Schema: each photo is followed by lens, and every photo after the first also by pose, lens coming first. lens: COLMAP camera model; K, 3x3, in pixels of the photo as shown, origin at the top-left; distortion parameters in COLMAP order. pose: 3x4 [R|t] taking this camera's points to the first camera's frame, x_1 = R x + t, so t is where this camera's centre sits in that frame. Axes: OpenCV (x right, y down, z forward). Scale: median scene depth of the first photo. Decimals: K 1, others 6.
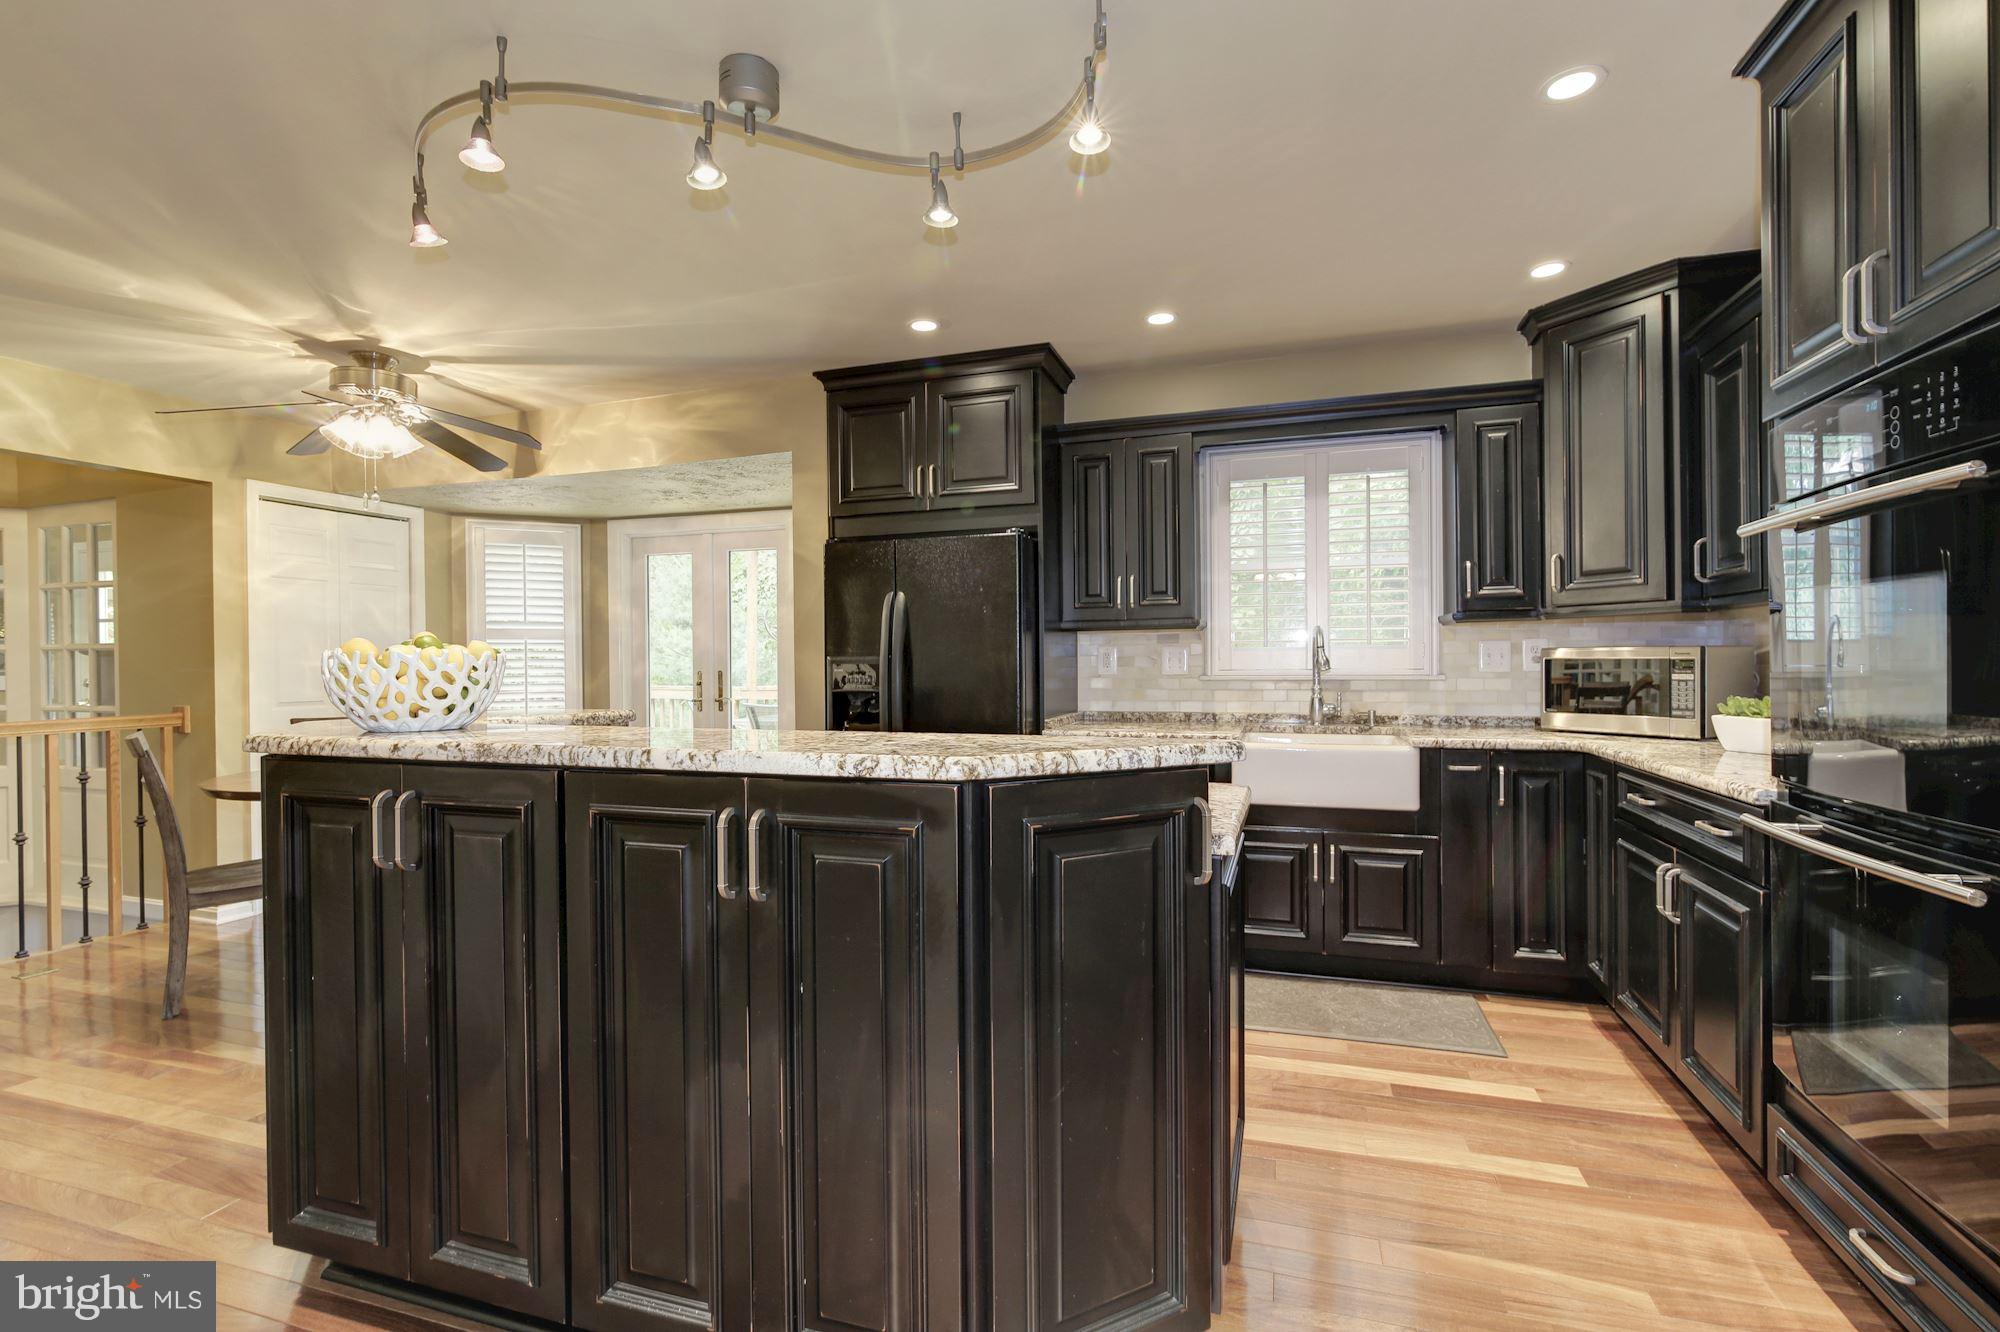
lens RADIAL K [[914.8, 0, 1001.6], [0, 914.8, 670.0], [0, 0, 1]] dist [-0.001992, 0.000496]
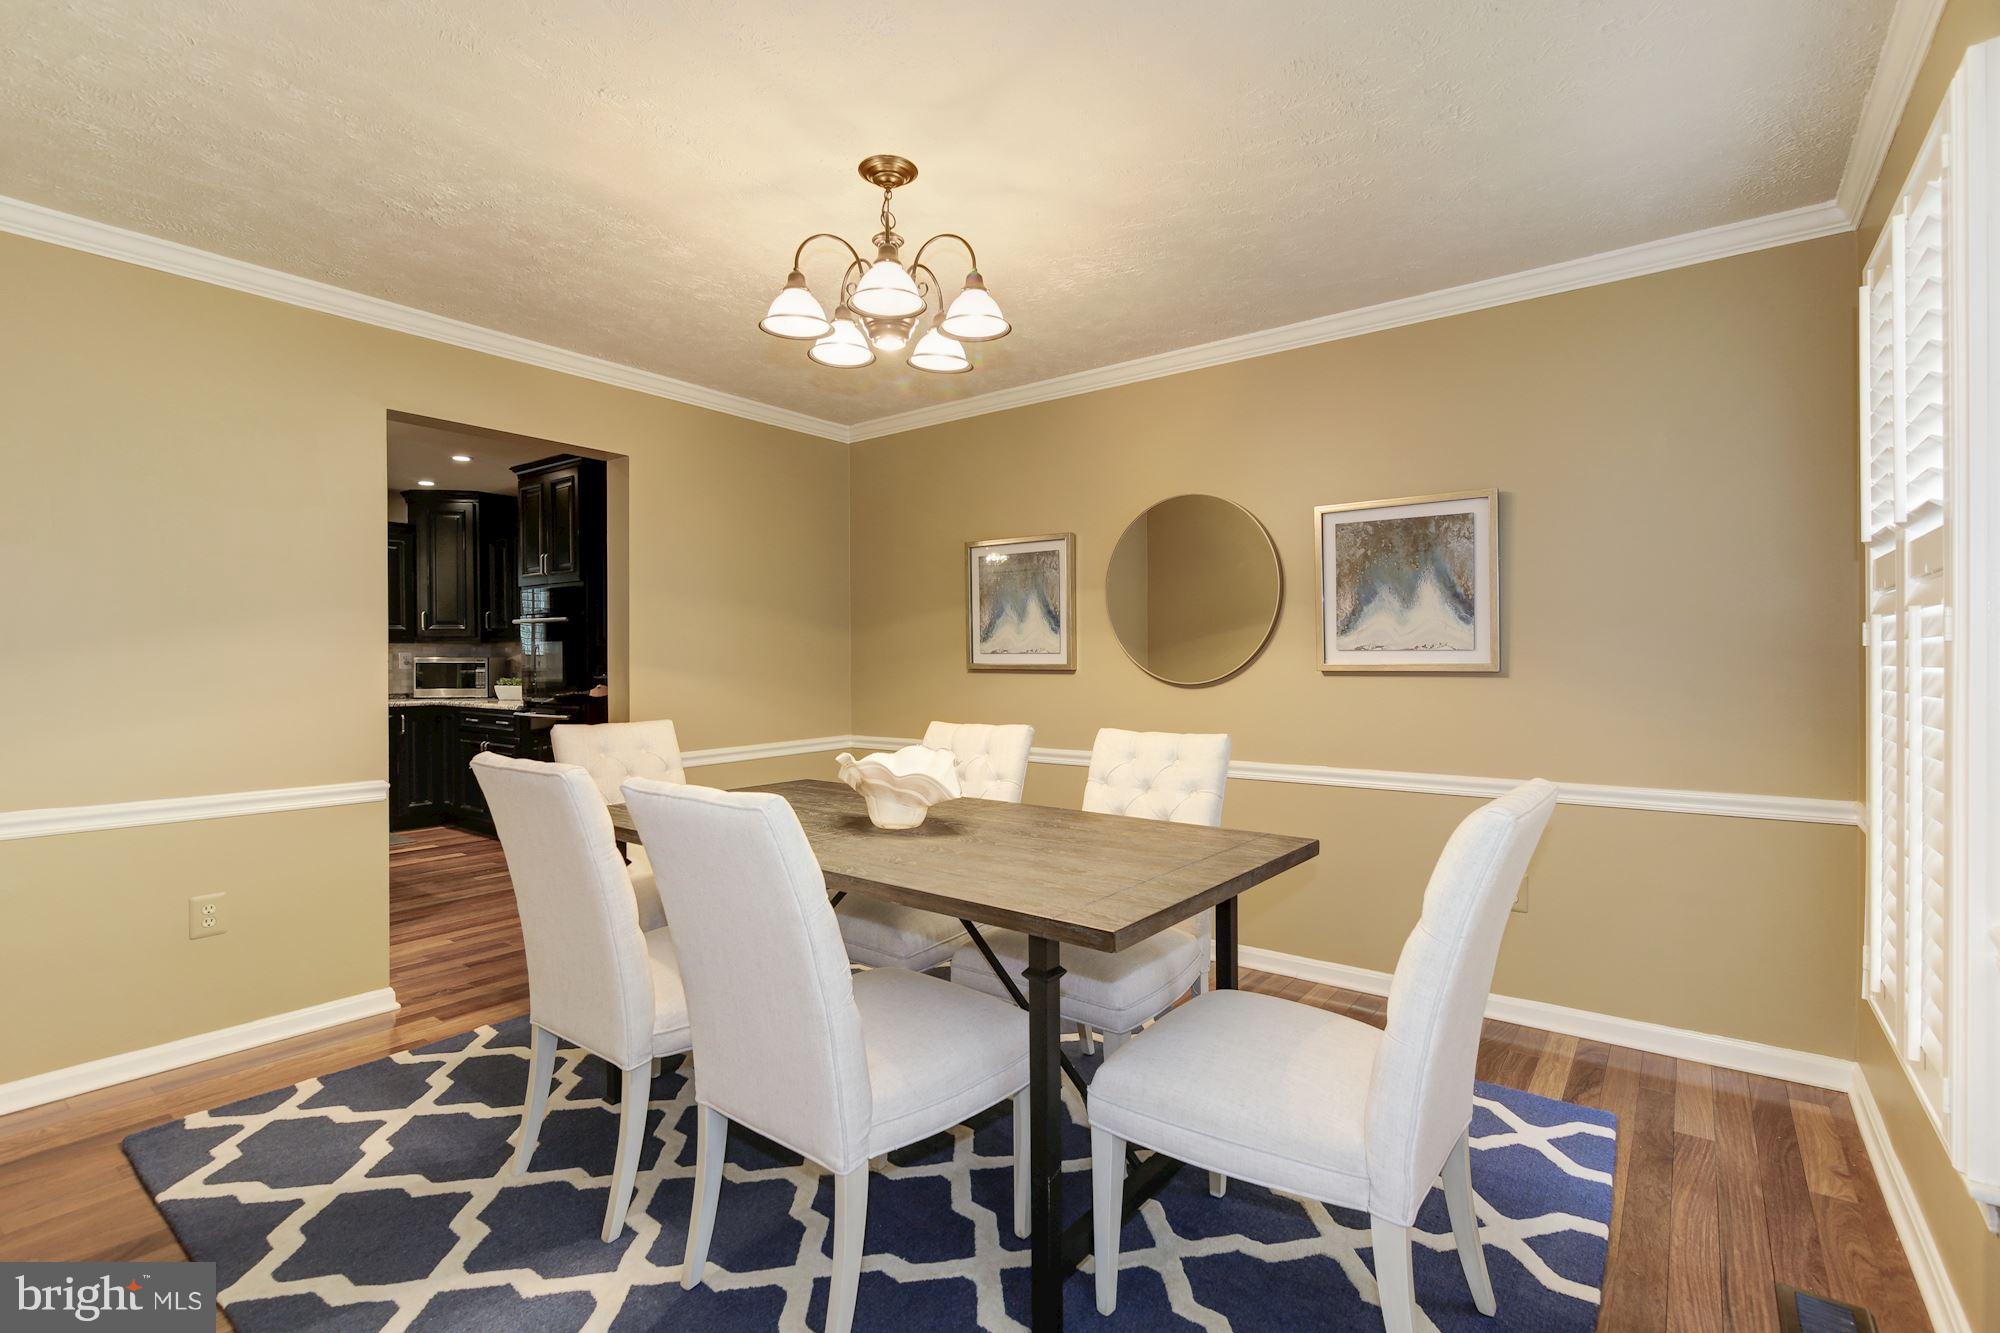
lens RADIAL K [[914.8, 0, 1009.3], [0, 914.8, 672.4], [0, 0, 1]] dist [-0.001992, 0.000496]
pose [[0.341835, -0.006600, 0.939737, -0.832921], [0.006980, 0.999966, 0.004484, 0.009553], [-0.939734, 0.005027, 0.341869, -0.895178]]
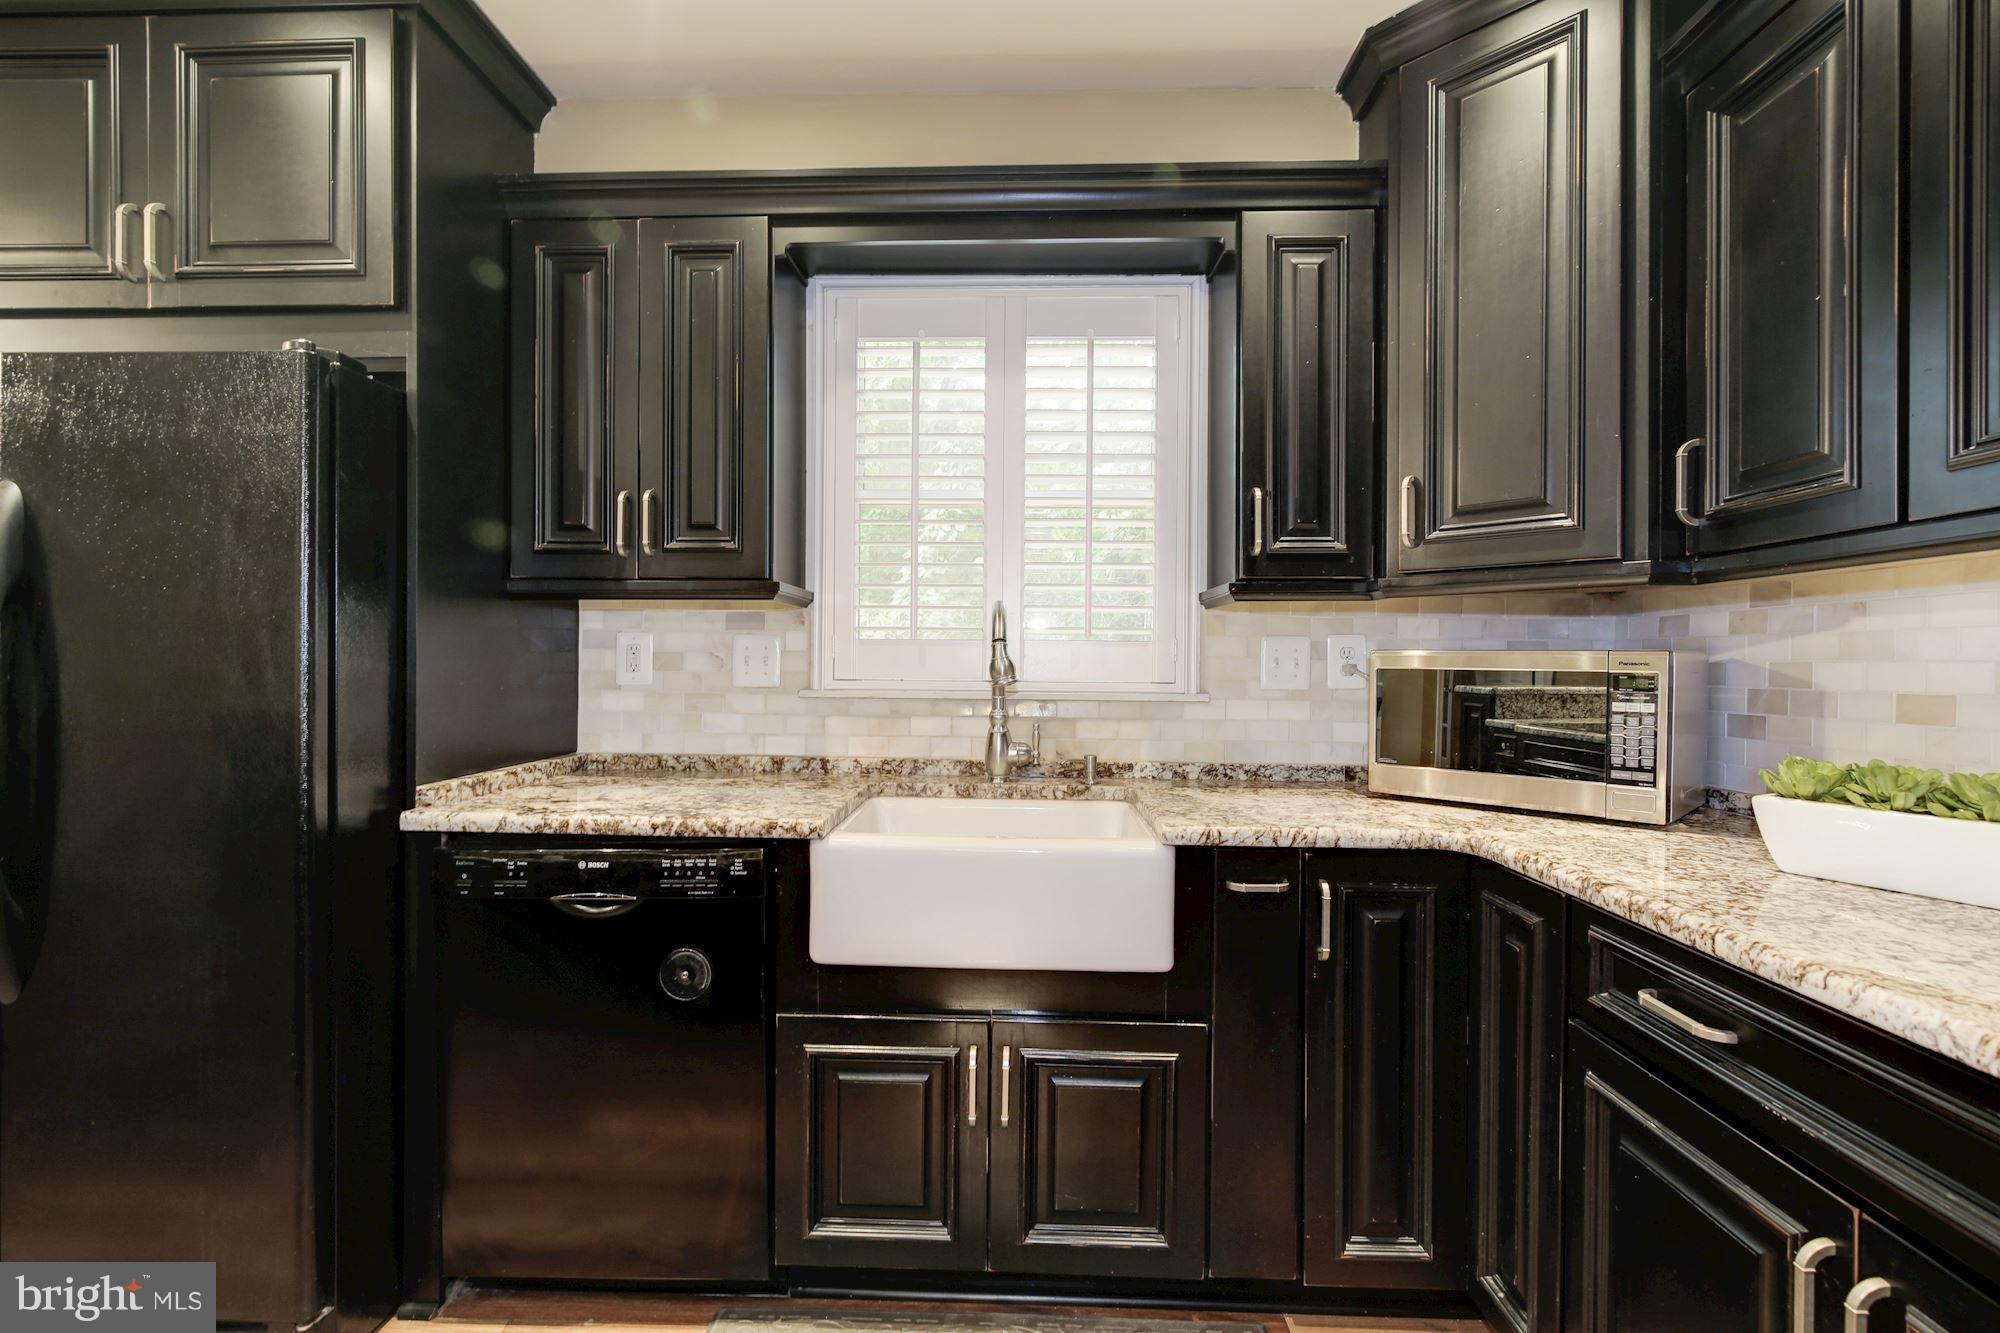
lens RADIAL K [[914.8, 0, 1004.1], [0, 914.8, 670.0], [0, 0, 1]] dist [-0.001992, 0.000496]
pose [[0.962470, 0.013936, 0.271031, 0.219544], [-0.013938, 0.999901, -0.001917, -0.007221], [-0.271030, -0.001933, 0.962569, 0.517605]]
